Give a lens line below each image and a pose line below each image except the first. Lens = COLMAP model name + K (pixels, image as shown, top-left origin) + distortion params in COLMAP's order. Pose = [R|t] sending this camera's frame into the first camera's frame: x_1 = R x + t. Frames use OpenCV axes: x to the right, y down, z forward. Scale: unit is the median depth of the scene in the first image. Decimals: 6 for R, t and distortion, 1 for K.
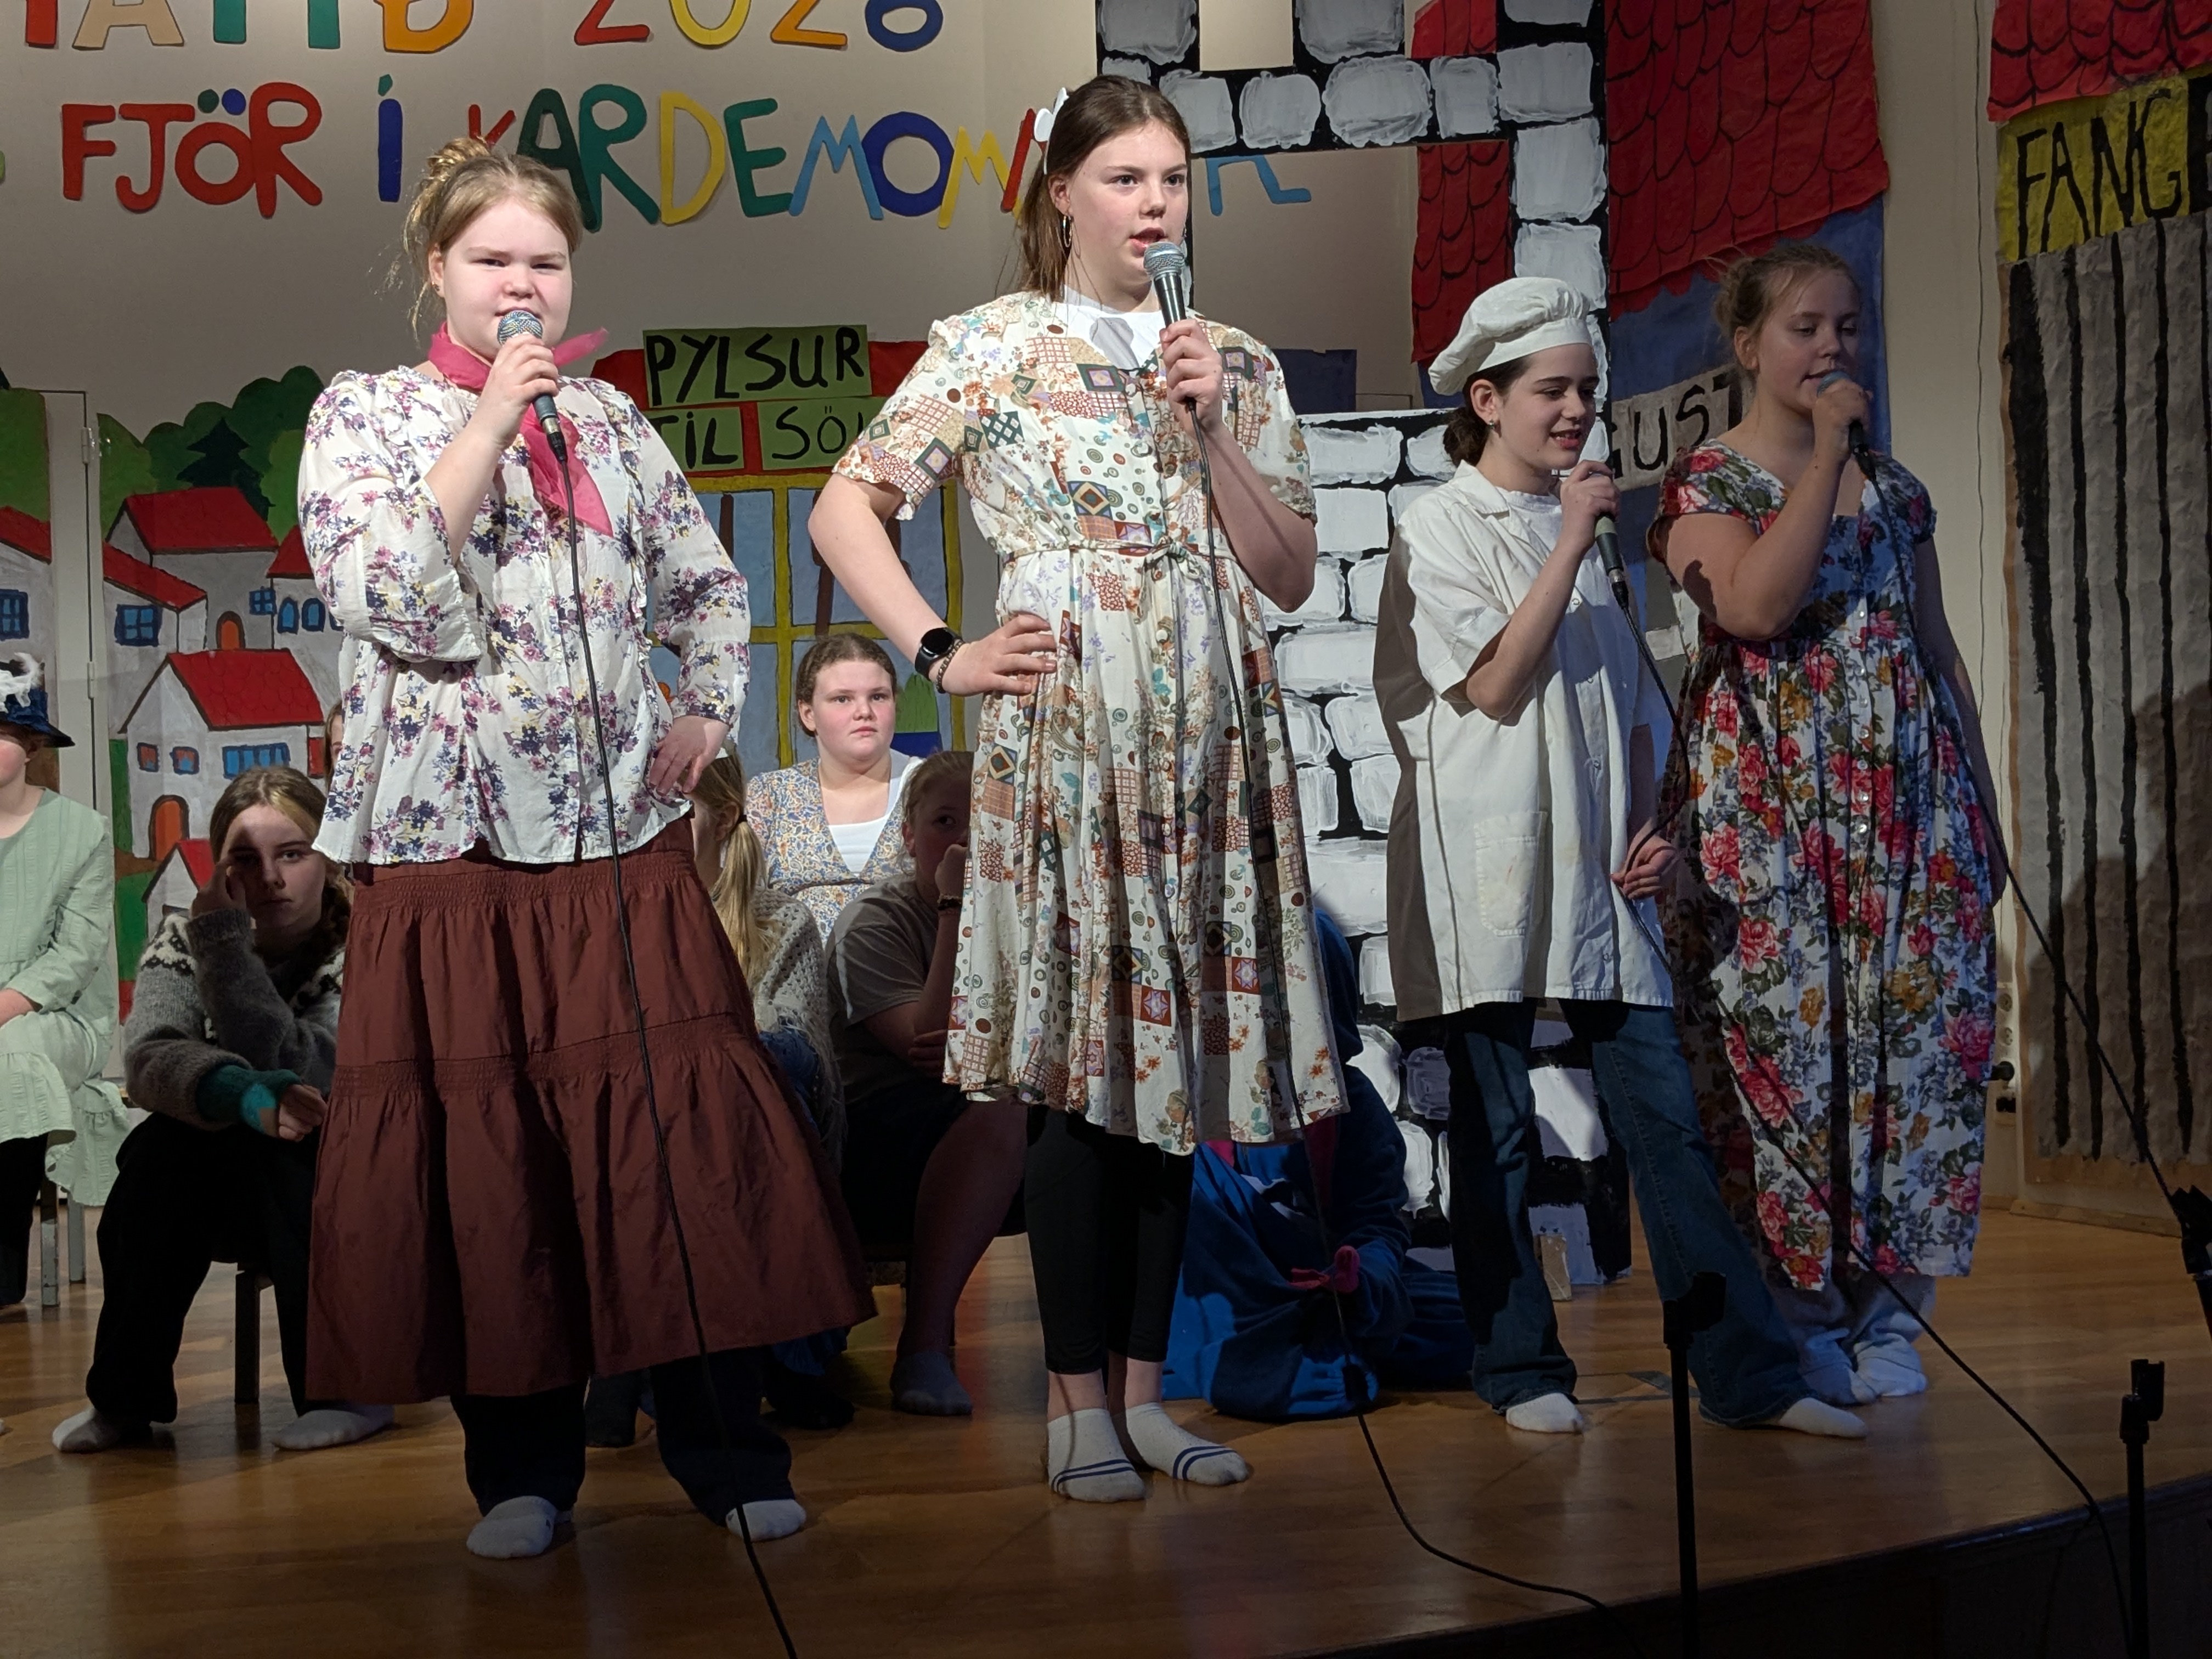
lens RADIAL K [[2962.4, 0, 1083.3], [0, 2962.4, 854.9], [0, 0, 1]] dist [0.056439, 0.000000]
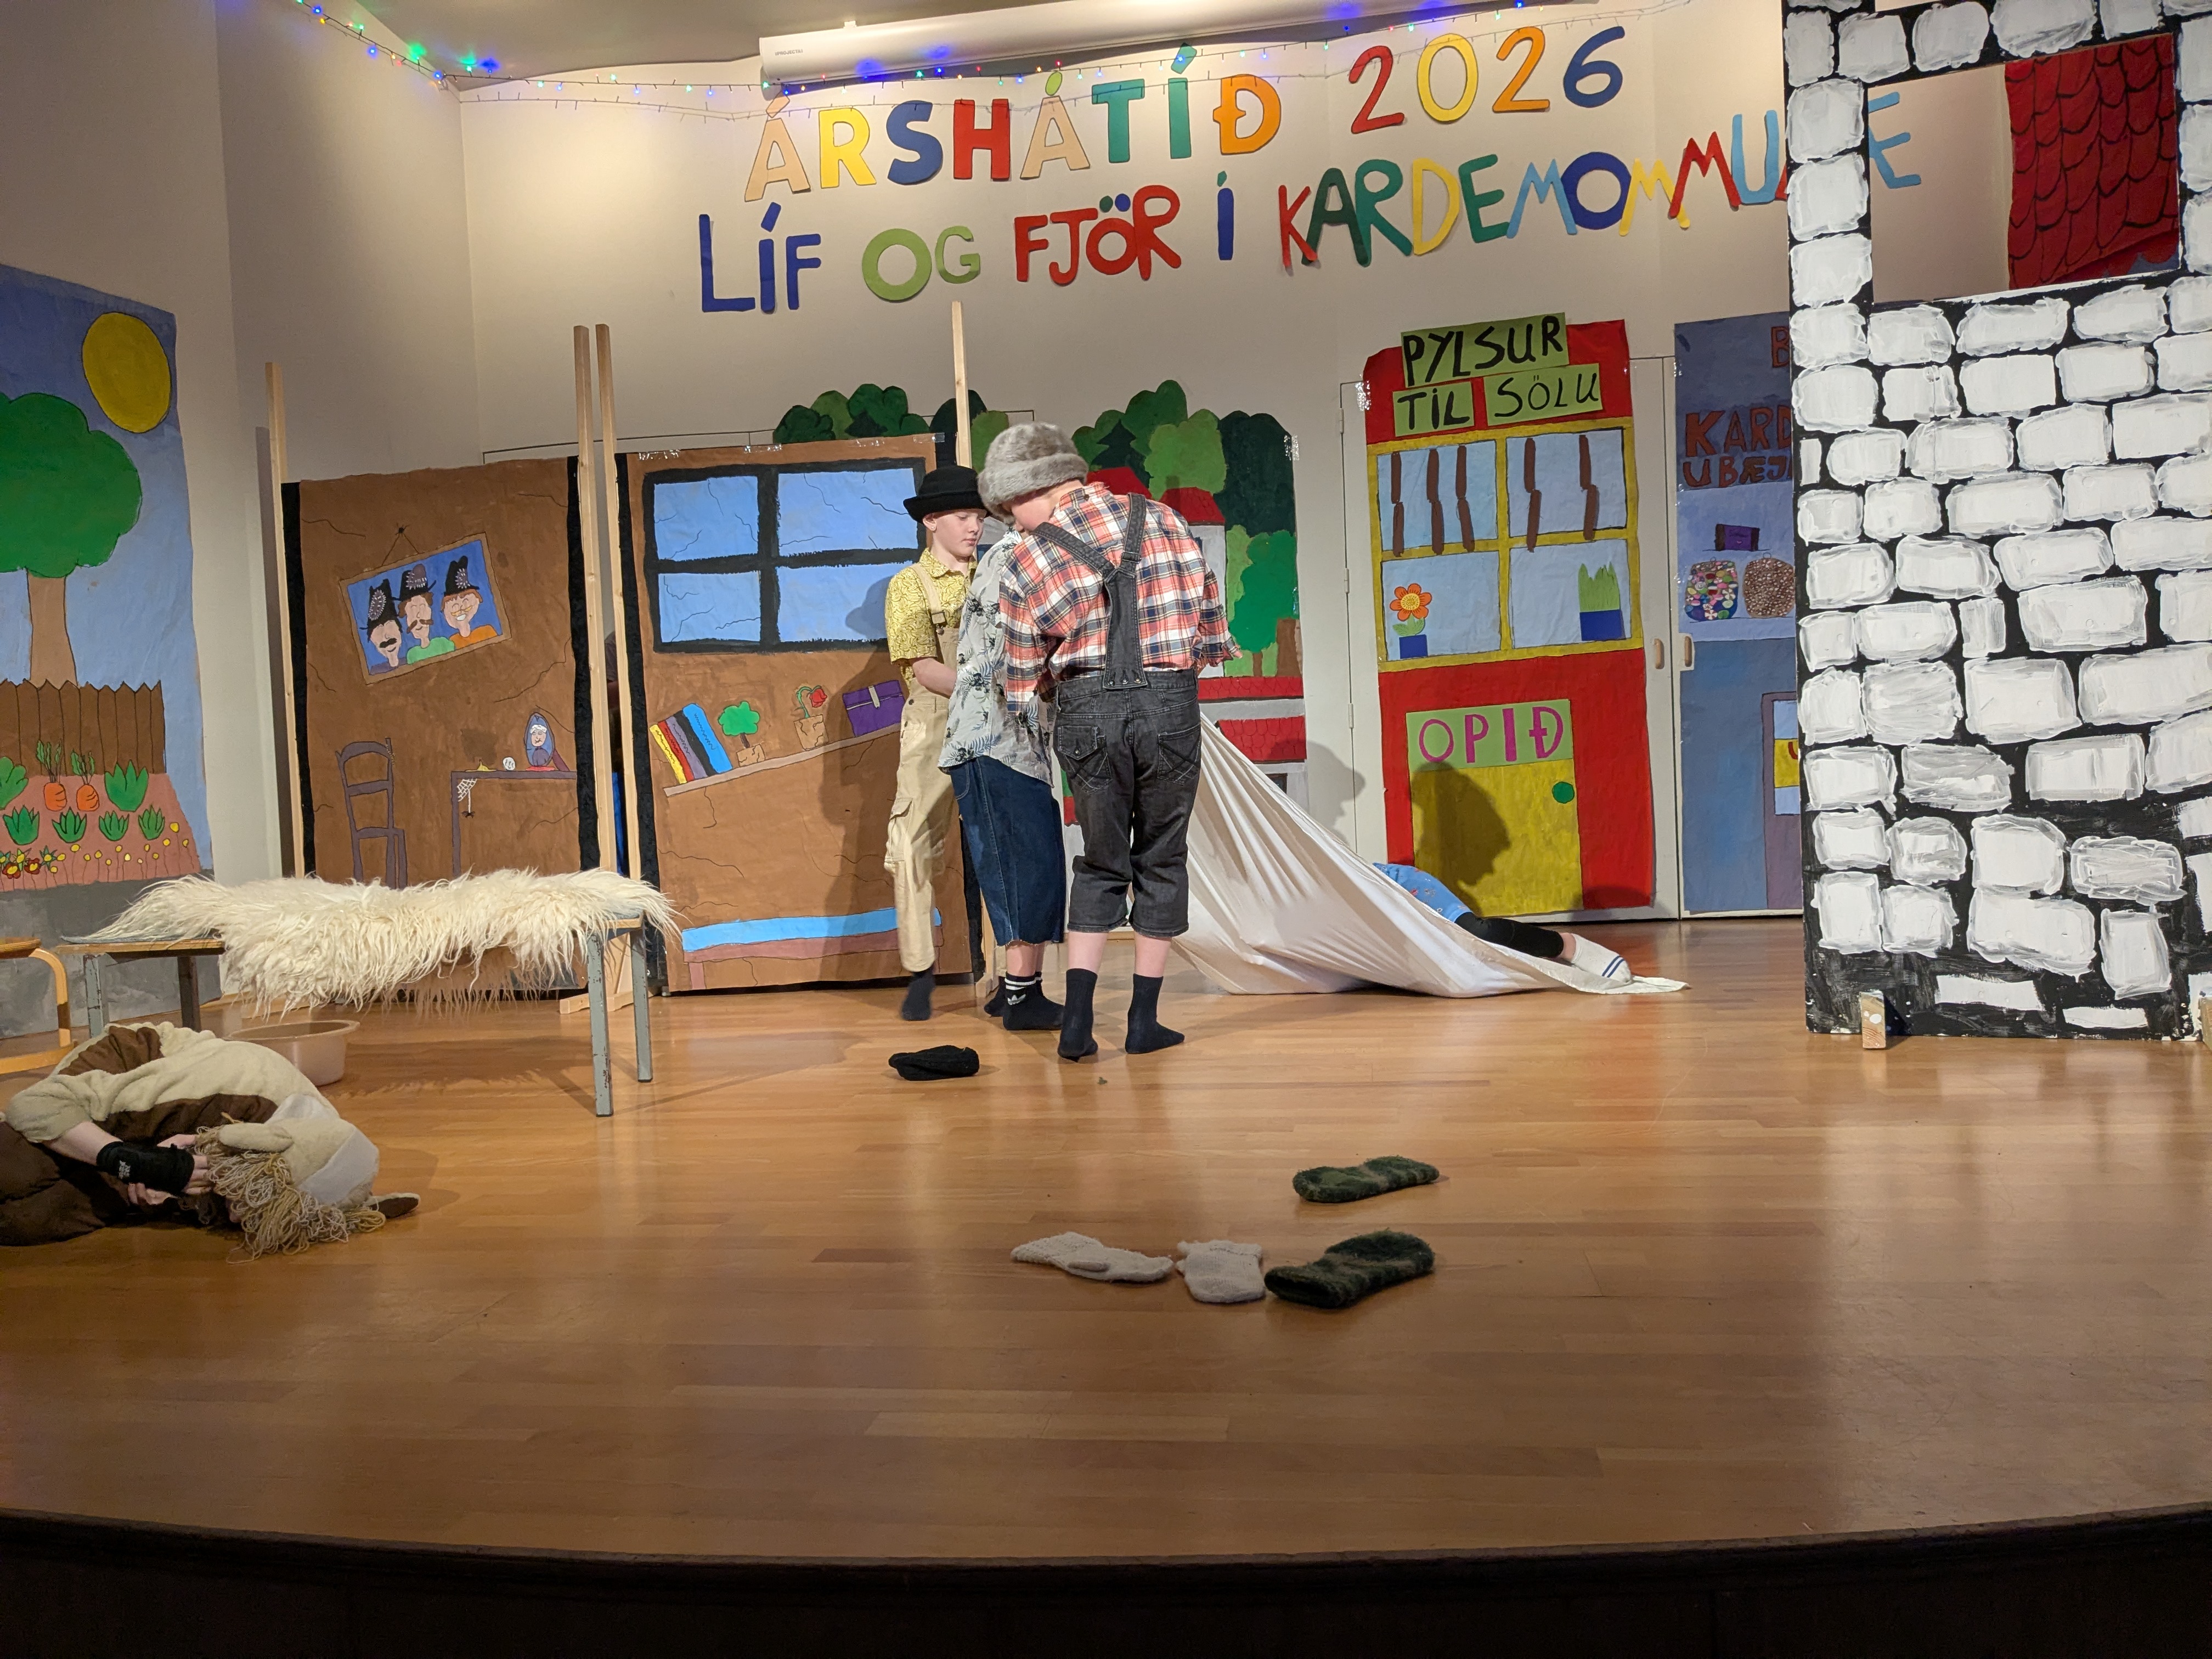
lens RADIAL K [[1749.9, 0, 1066.9], [0, 1749.9, 841.7], [0, 0, 1]] dist [0.045647, -0.078262]
pose [[0.944331, -0.002727, -0.328986, -0.024530], [0.023891, 0.997894, 0.060308, 0.010921], [0.328128, -0.064810, 0.942407, 0.148677]]
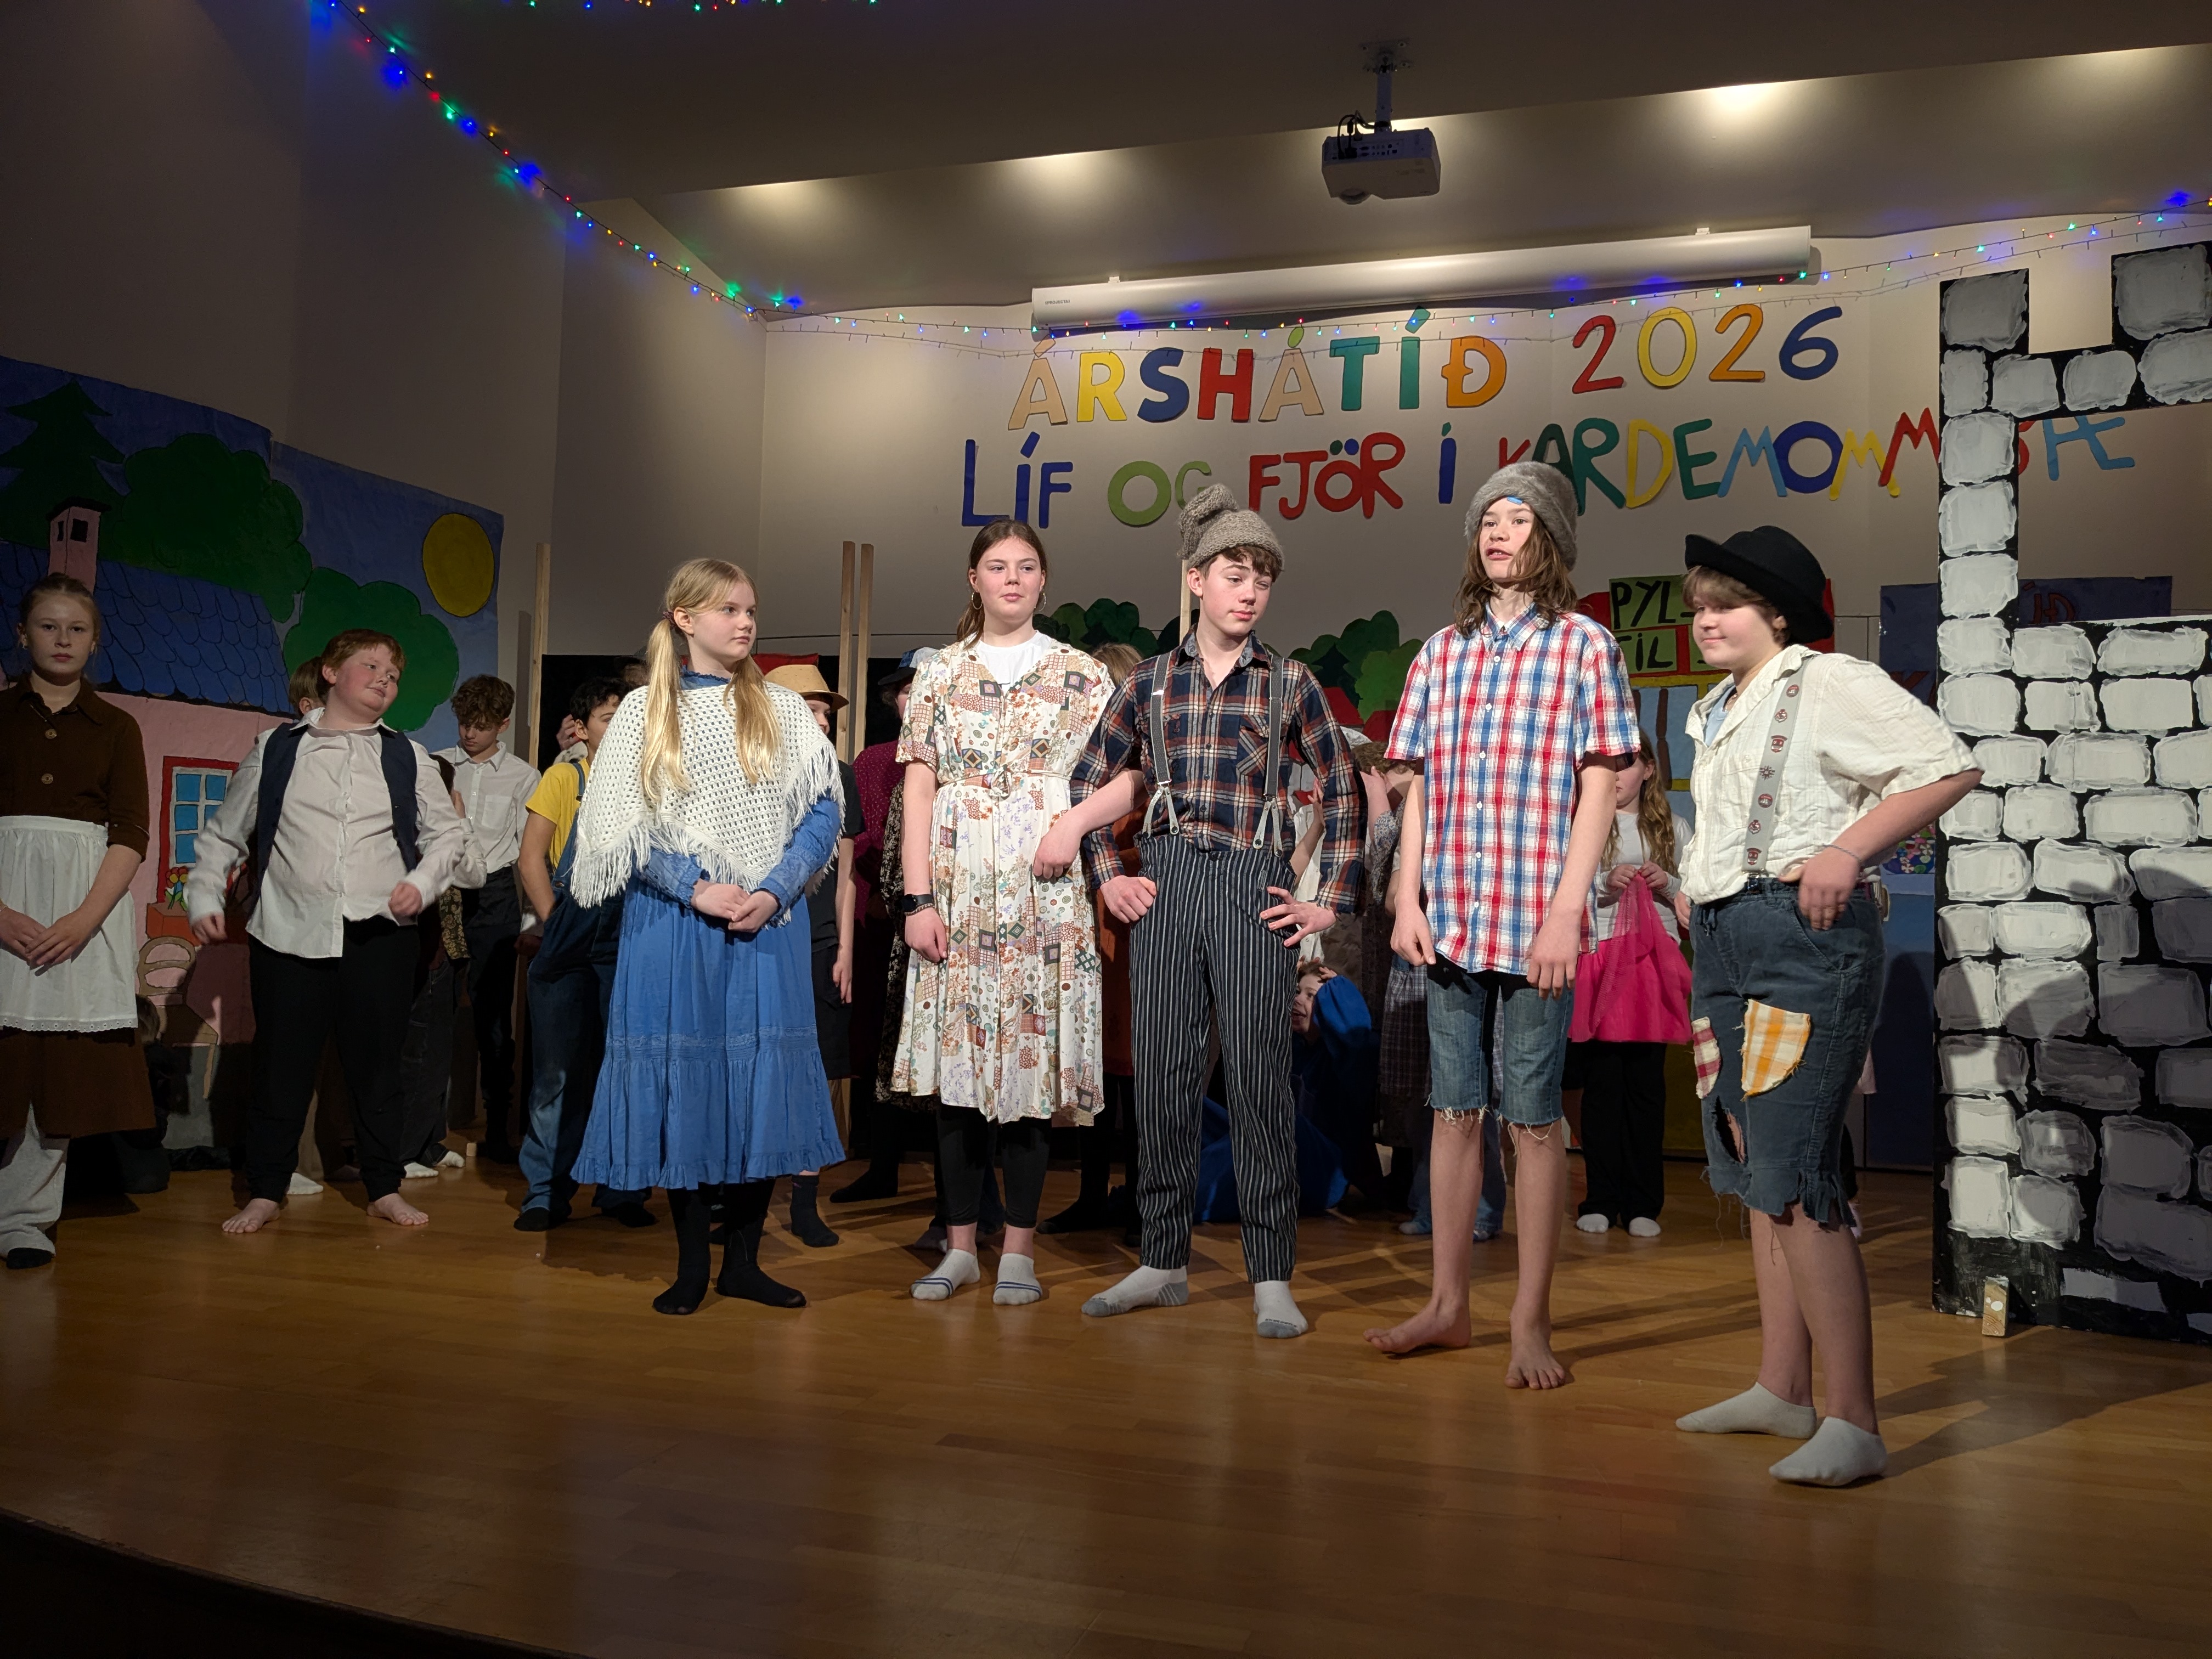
lens RADIAL K [[1749.9, 0, 1102.1], [0, 1749.9, 825.3], [0, 0, 1]] dist [0.045647, -0.078262]
pose [[0.897522, 0.028743, -0.440031, 0.014356], [-0.048828, 0.998215, -0.034389, -0.011764], [0.438257, 0.052350, 0.897324, 0.111121]]
